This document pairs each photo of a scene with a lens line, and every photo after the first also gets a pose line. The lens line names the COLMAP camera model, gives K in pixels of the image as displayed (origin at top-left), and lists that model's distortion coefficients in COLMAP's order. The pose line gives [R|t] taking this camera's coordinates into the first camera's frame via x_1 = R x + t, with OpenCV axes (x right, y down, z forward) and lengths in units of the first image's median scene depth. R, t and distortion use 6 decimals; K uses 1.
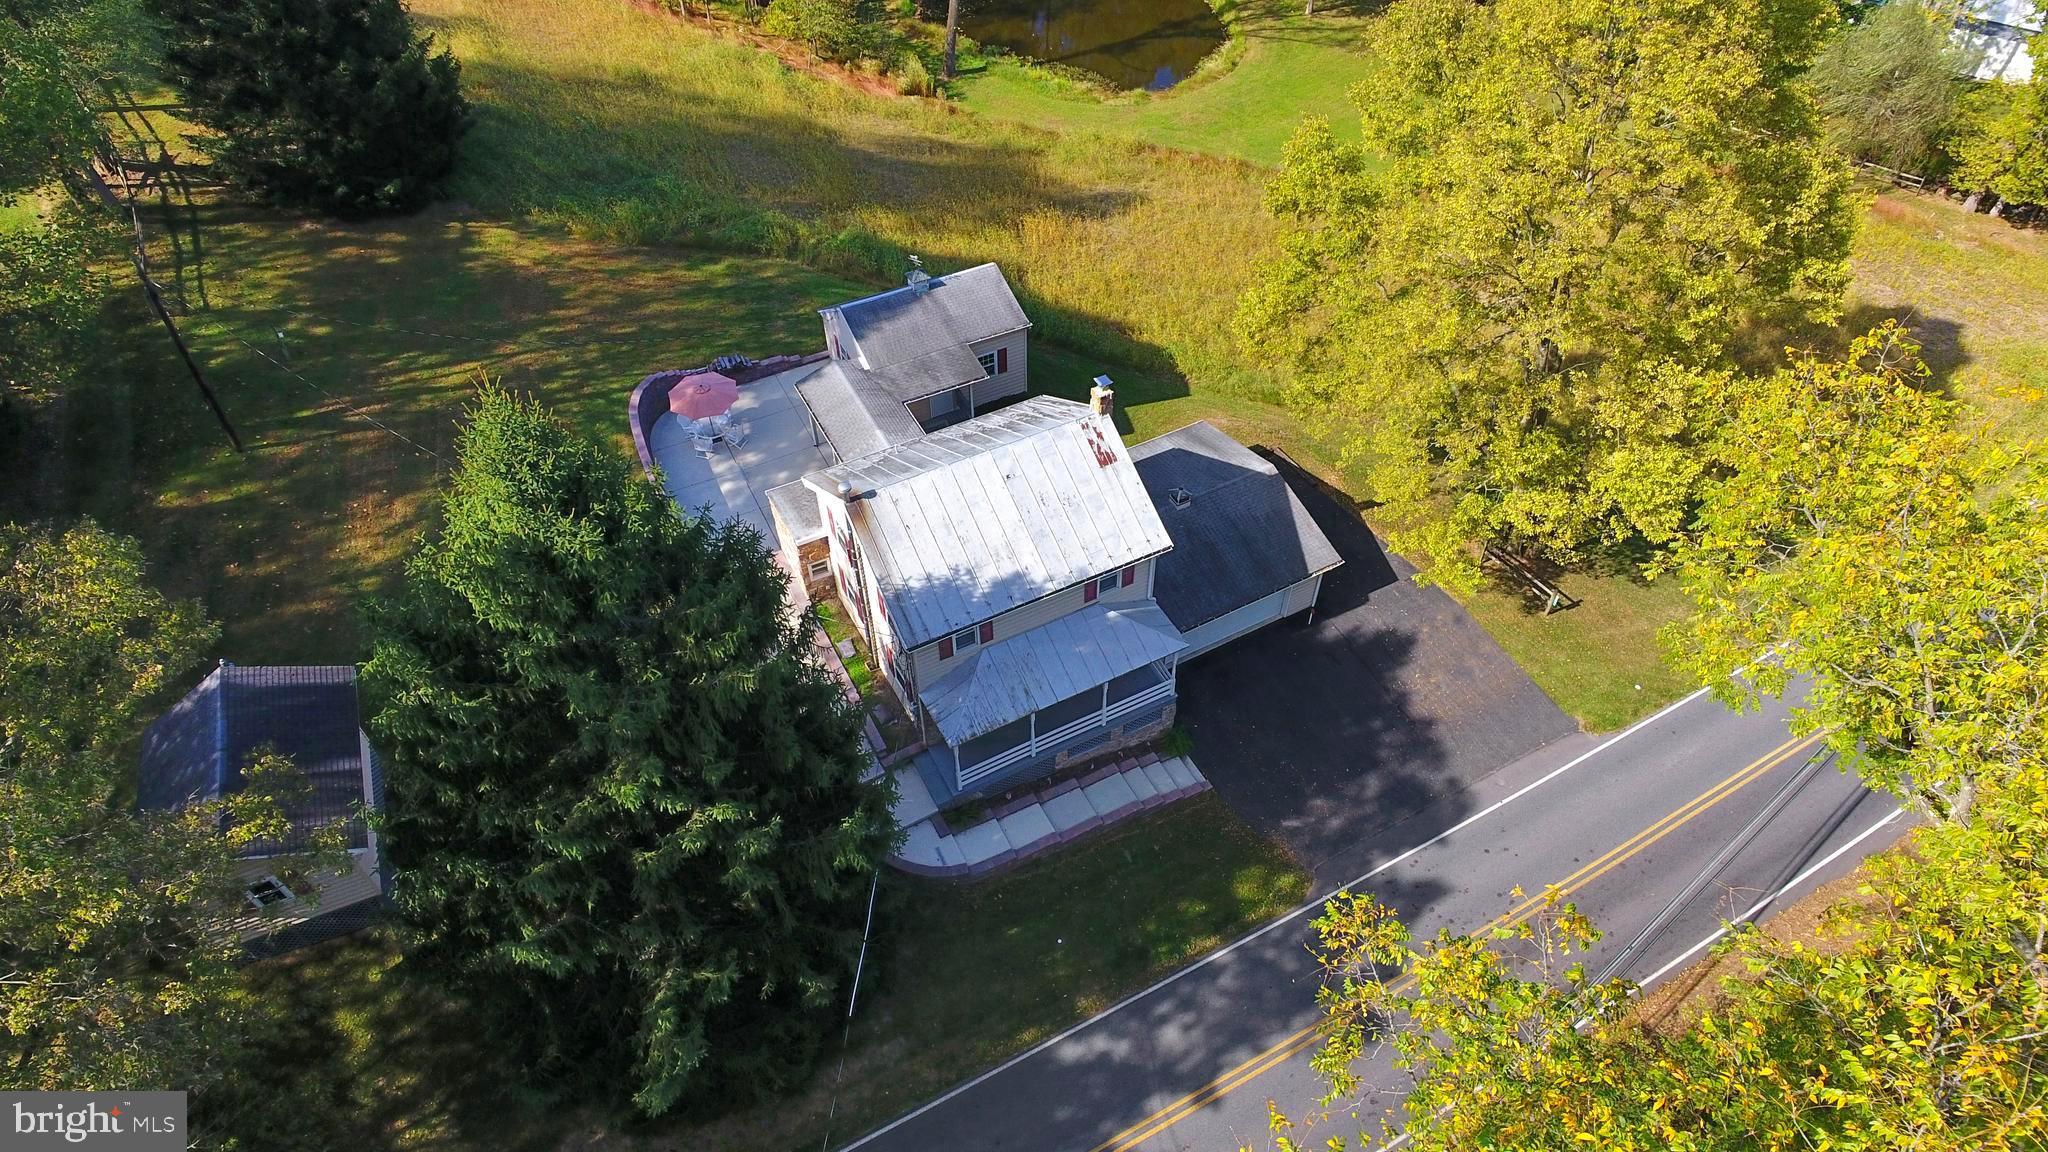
lens RADIAL K [[1195.8, 0, 1041.3], [0, 1195.8, 586.5], [0, 0, 1]] dist [0.005822, -0.003288]
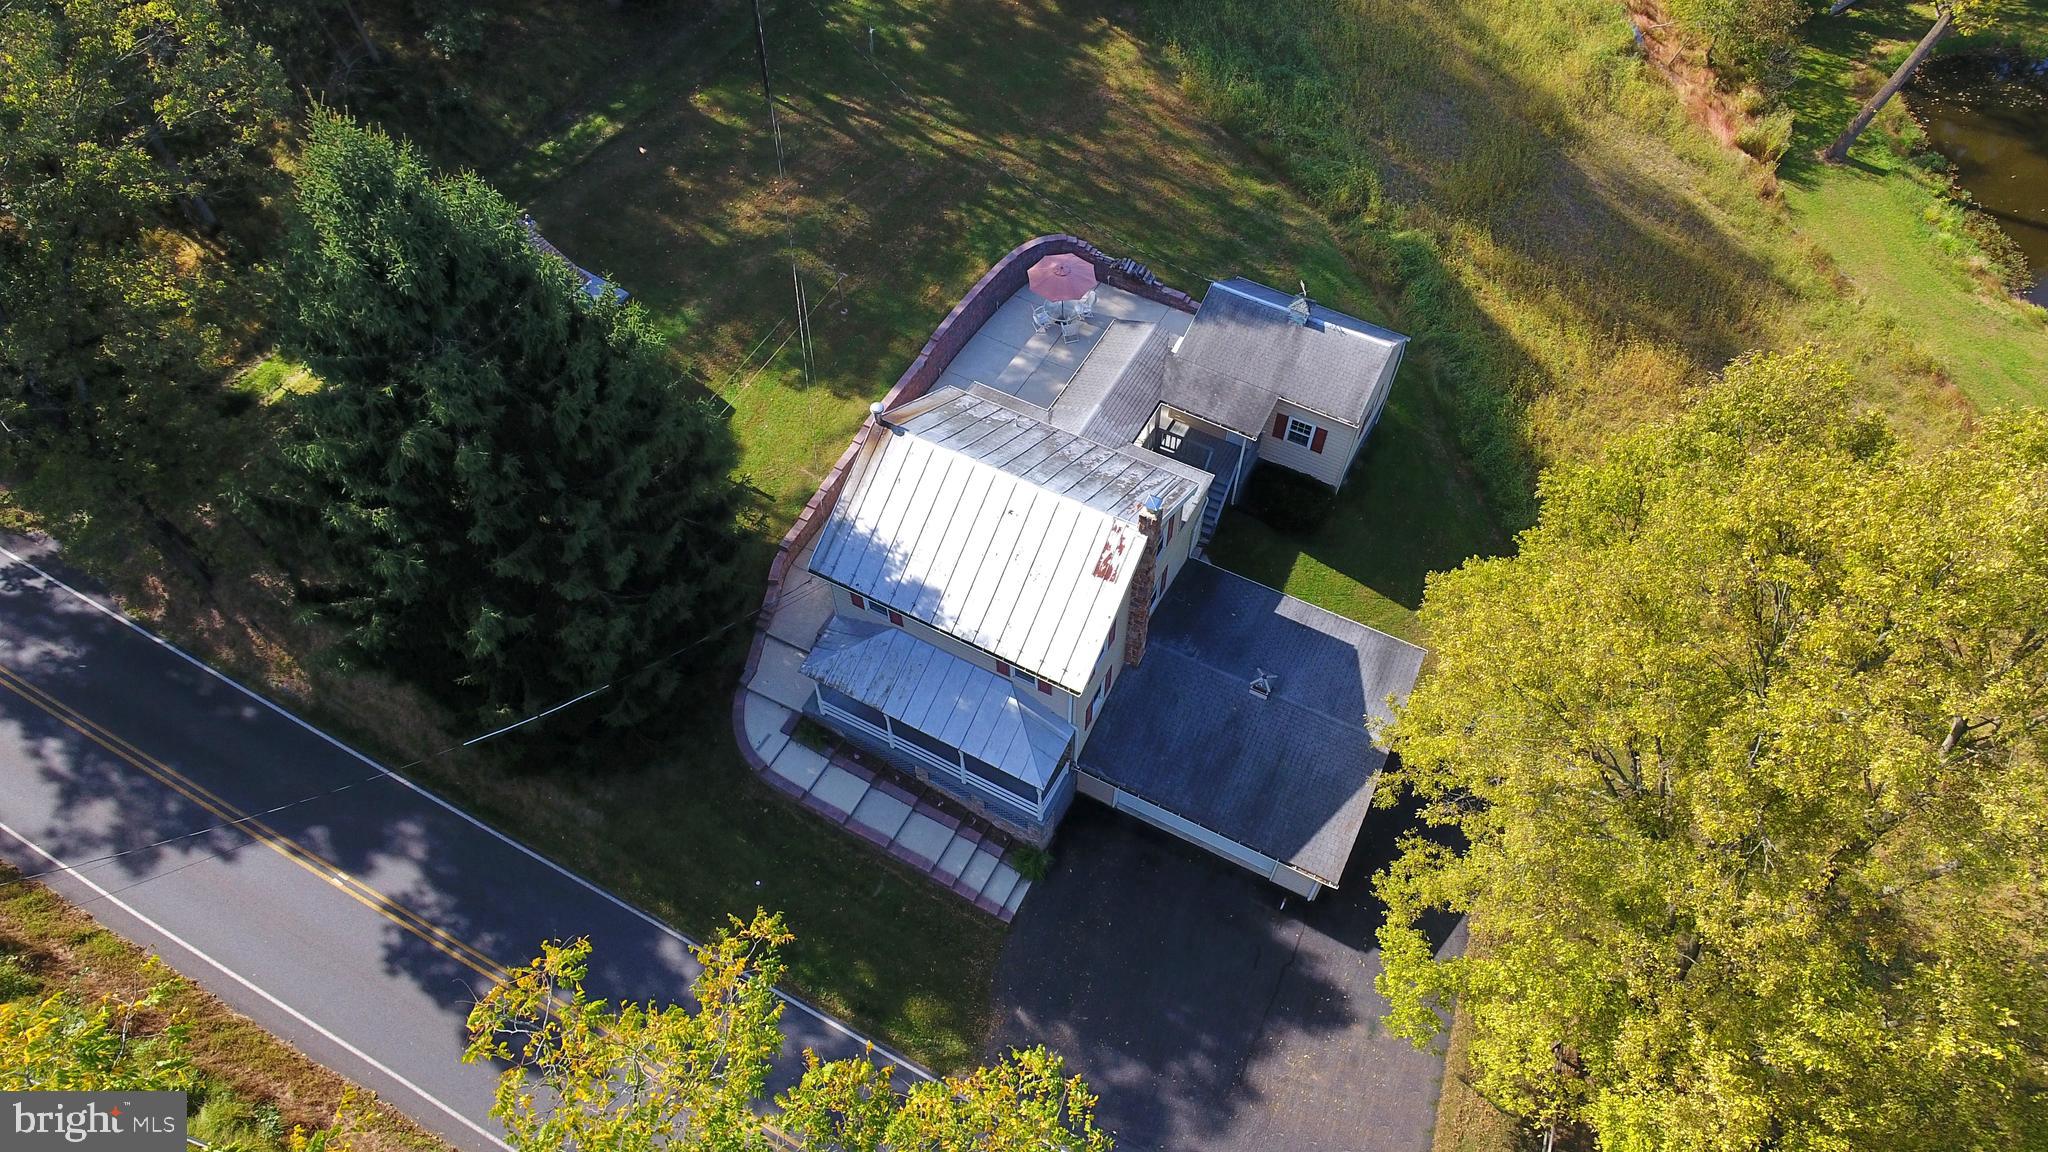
lens RADIAL K [[1195.8, 0, 1041.3], [0, 1195.8, 586.5], [0, 0, 1]] dist [0.005822, -0.003288]
pose [[0.564401, 0.677528, -0.471601, 0.382353], [-0.617377, 0.725683, 0.303695, -0.286453], [0.547994, 0.119750, 0.827866, 0.210062]]
